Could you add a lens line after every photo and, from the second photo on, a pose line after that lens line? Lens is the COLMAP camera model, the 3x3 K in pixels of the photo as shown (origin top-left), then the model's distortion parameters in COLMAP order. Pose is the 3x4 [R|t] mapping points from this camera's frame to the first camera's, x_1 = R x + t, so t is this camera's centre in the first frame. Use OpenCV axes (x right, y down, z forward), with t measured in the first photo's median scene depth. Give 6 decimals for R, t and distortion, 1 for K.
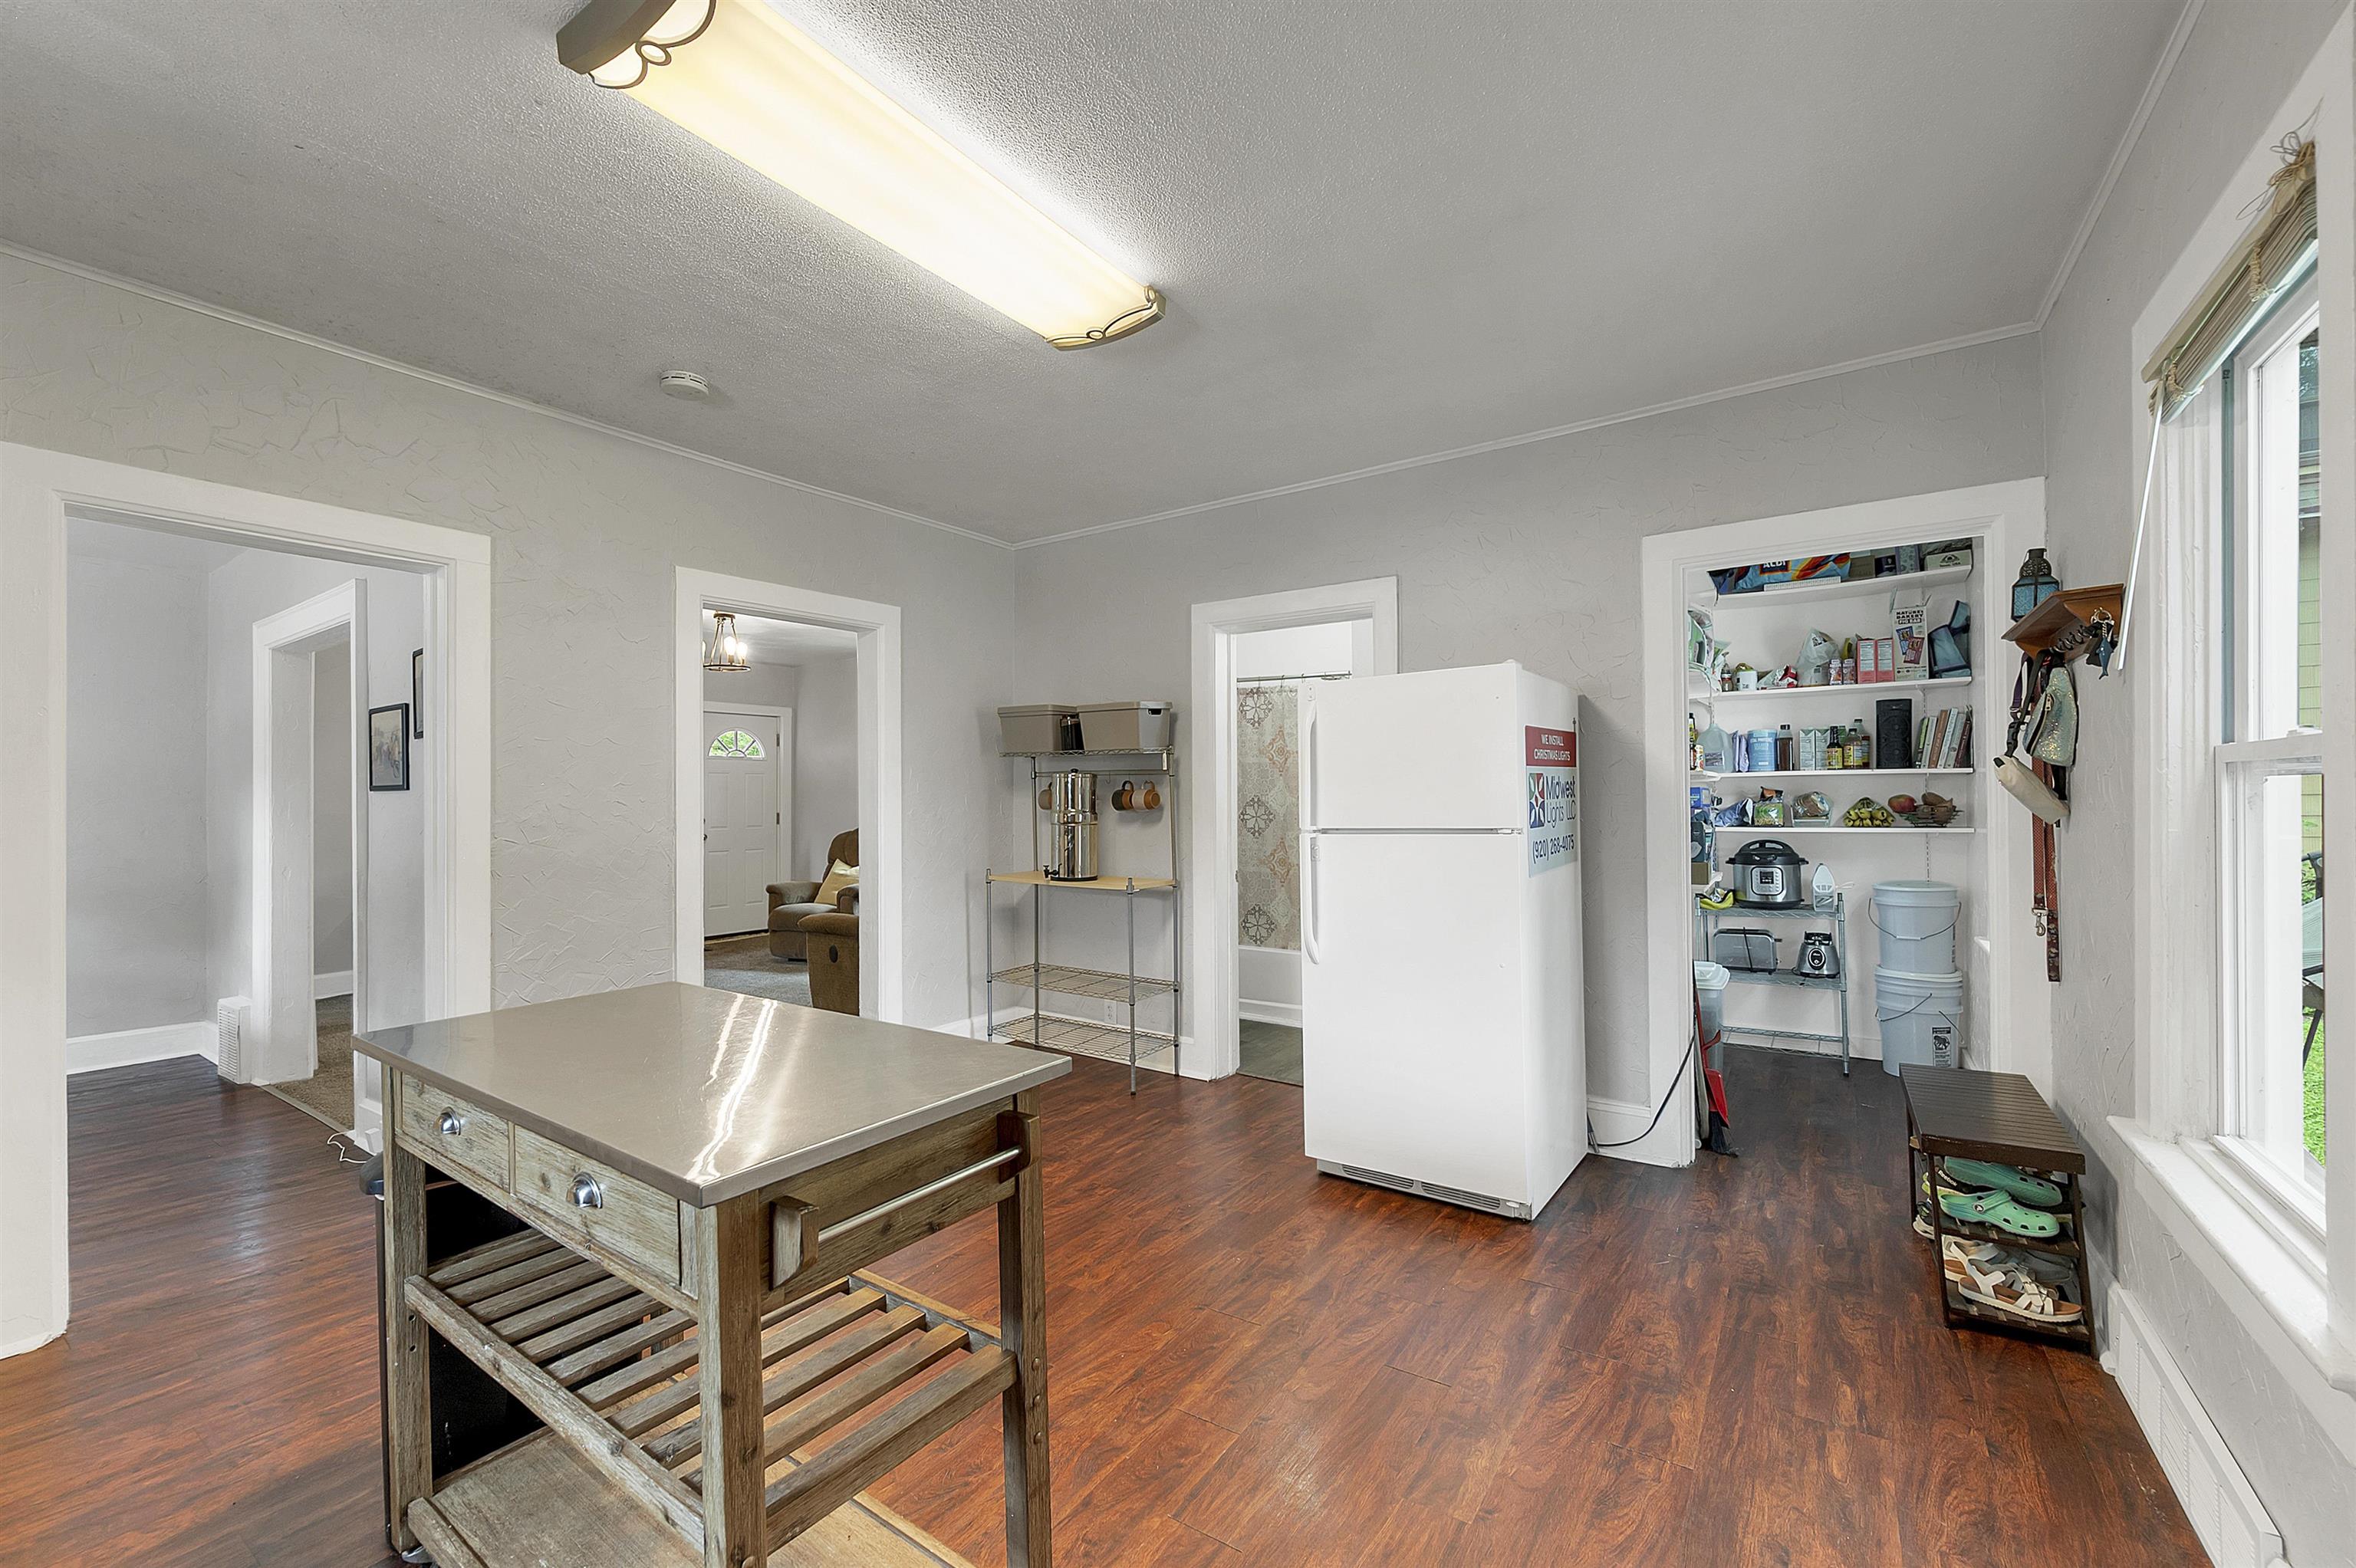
lens RADIAL K [[974.5, 0, 1164.7], [0, 974.5, 786.5], [0, 0, 1]] dist [-0.007961, 0.001376]
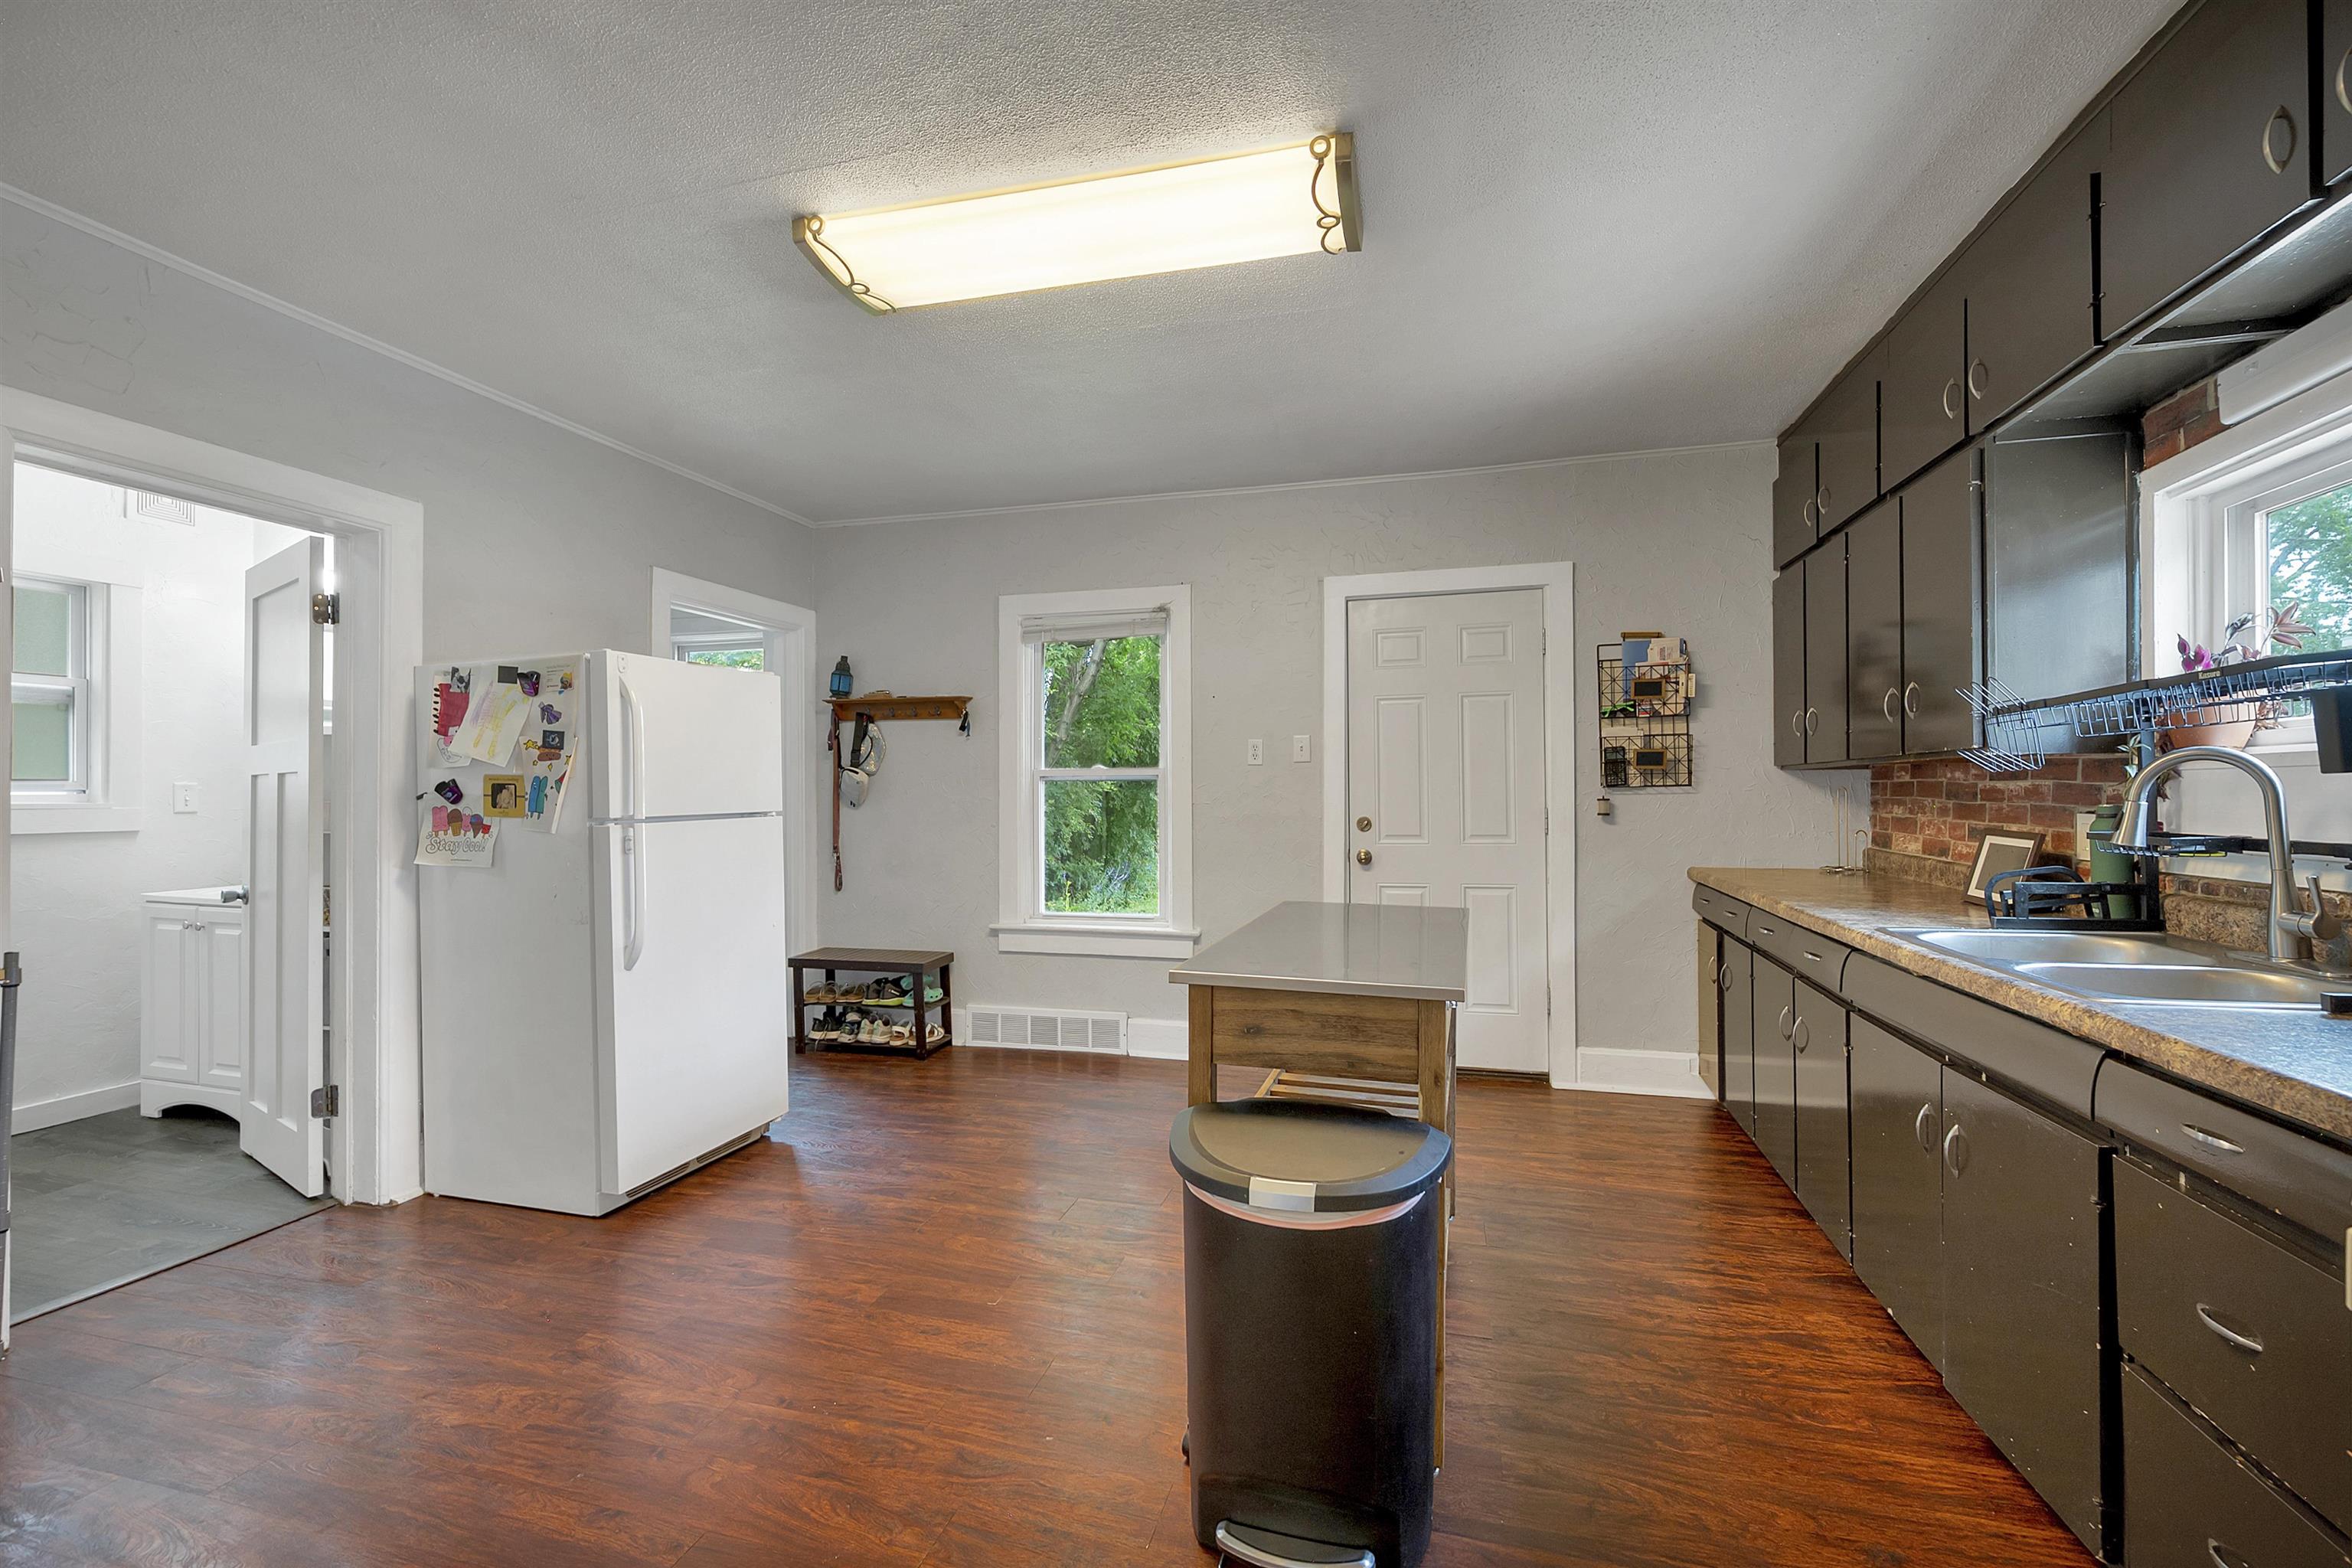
lens RADIAL K [[973.0, 0, 1198.2], [0, 973.0, 783.5], [0, 0, 1]] dist [-0.007961, 0.001376]
pose [[-0.334122, 0.013754, 0.942429, -1.053482], [0.005069, 0.999905, -0.012796, 0.023527], [-0.942516, 0.000502, -0.334160, 0.971892]]
